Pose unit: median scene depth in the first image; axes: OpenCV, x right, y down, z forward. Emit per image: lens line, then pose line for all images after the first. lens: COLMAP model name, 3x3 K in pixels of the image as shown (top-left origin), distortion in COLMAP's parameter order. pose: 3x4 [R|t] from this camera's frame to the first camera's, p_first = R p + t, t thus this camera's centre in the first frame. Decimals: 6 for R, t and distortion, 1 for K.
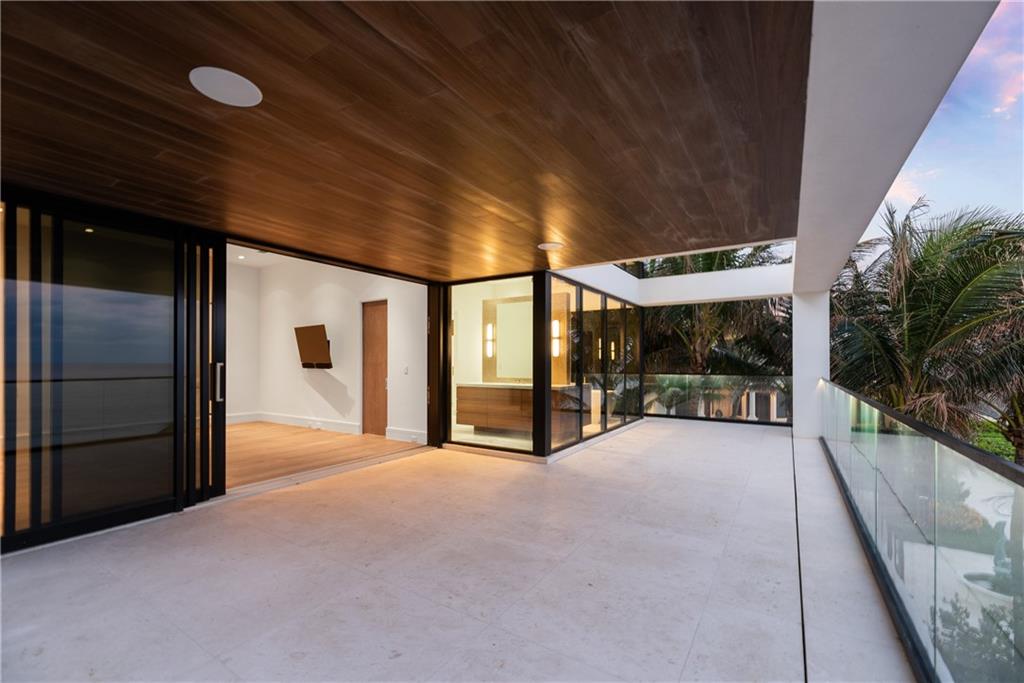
lens RADIAL K [[425.2, 0, 512.7], [0, 425.2, 345.6], [0, 0, 1]] dist [-0.001801, -0.000142]
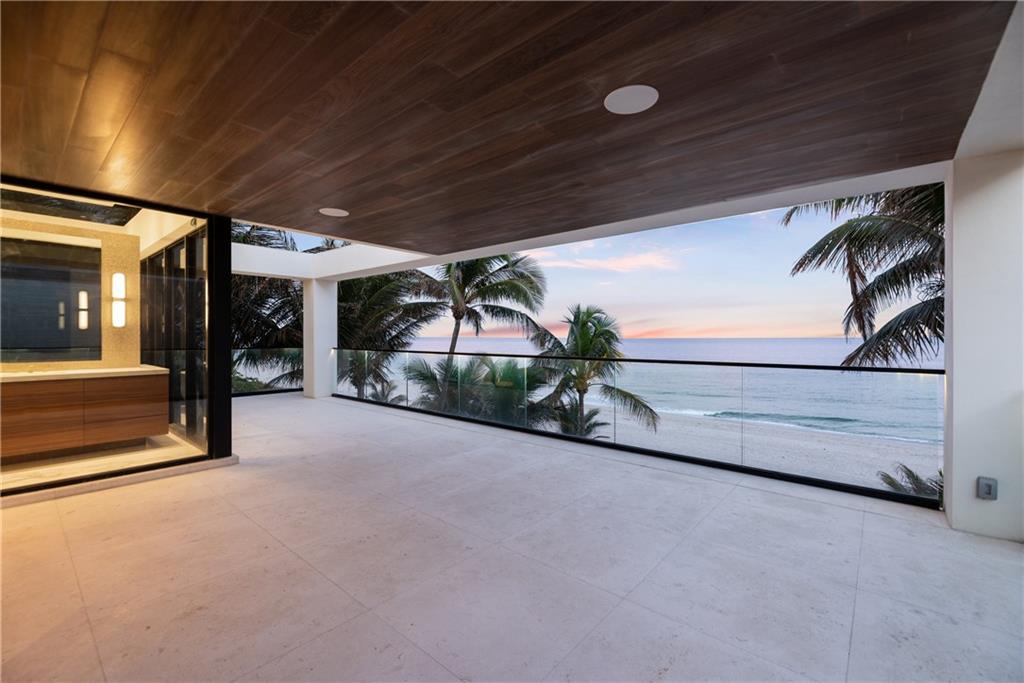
lens RADIAL K [[416.0, 0, 509.4], [0, 416.0, 334.4], [0, 0, 1]] dist [-0.000354, -0.000024]
pose [[0.157234, 0.010169, 0.987509, -0.517243], [-0.043318, 0.999056, -0.003391, 0.014811], [-0.986611, -0.042244, 0.157526, 0.323550]]
